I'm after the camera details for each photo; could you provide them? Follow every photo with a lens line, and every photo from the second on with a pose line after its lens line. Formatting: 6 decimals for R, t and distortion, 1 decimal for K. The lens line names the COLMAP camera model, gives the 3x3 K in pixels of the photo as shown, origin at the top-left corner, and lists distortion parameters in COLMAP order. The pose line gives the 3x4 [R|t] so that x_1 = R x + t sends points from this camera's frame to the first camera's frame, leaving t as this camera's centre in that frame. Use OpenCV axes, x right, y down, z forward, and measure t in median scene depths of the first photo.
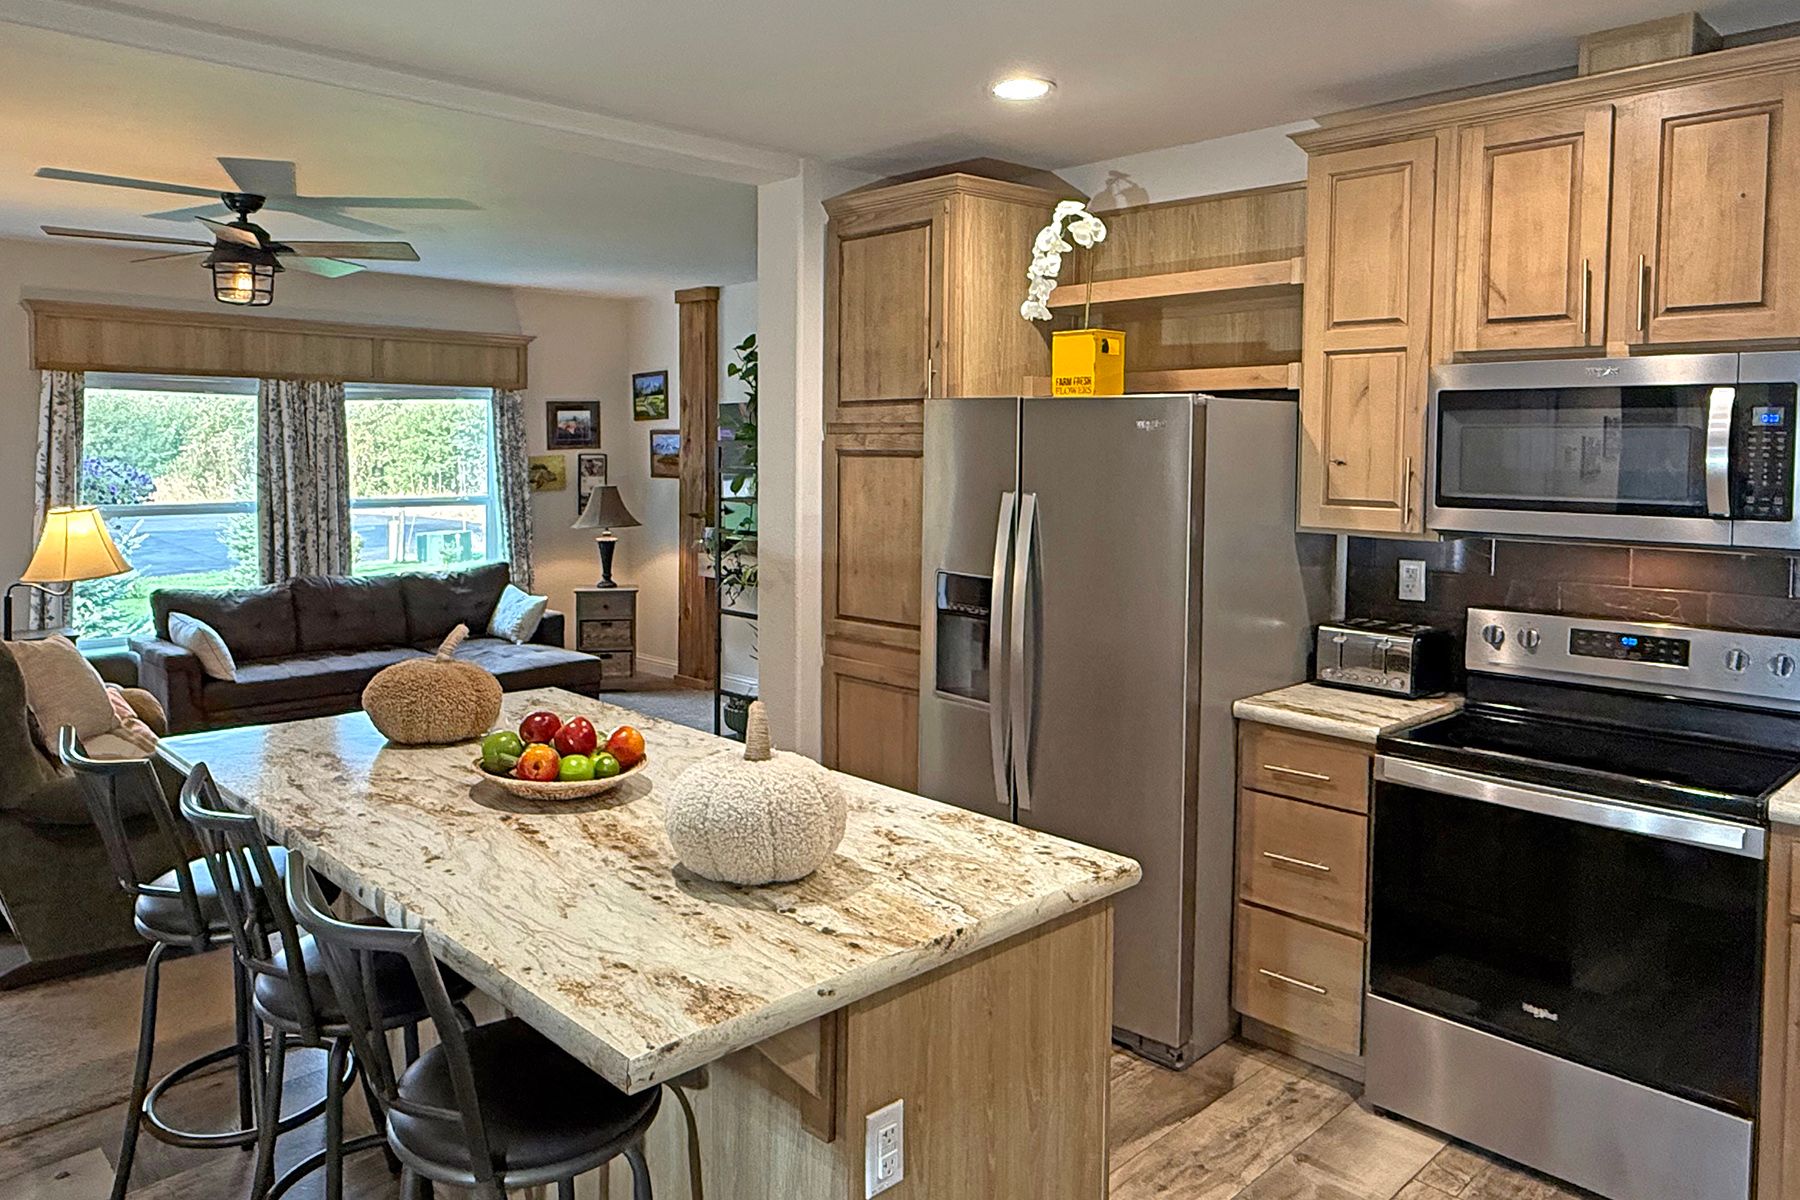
lens RADIAL K [[1227.6, 0, 897.5], [0, 1227.6, 503.3], [0, 0, 1]] dist [0.002170, 0.002529]
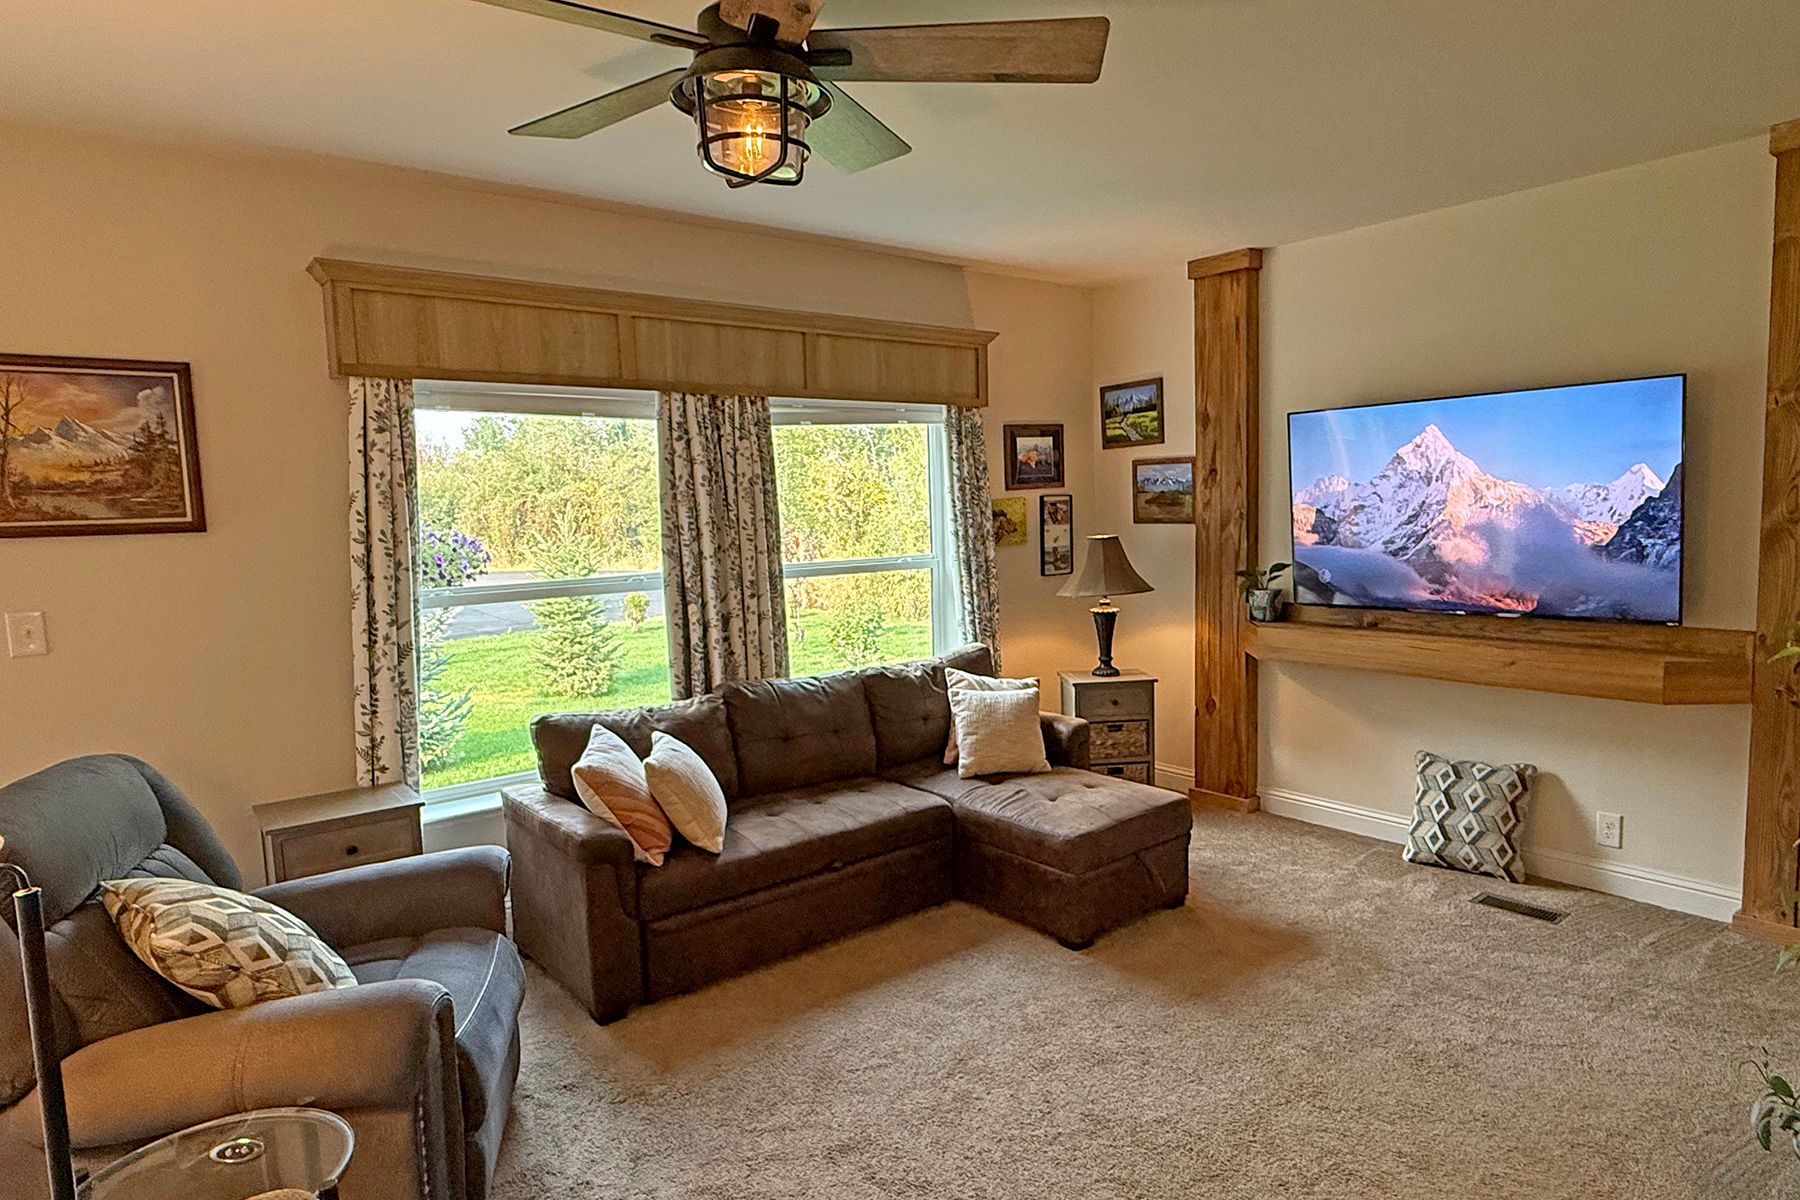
lens RADIAL K [[1055.6, 0, 1000.2], [0, 1055.6, 606.4], [0, 0, 1]] dist [0.003728, 0.000814]
pose [[0.998466, -0.026836, -0.048431, -0.296071], [0.029509, 0.998031, 0.055351, -0.010290], [0.046850, -0.056695, 0.997292, 0.409547]]
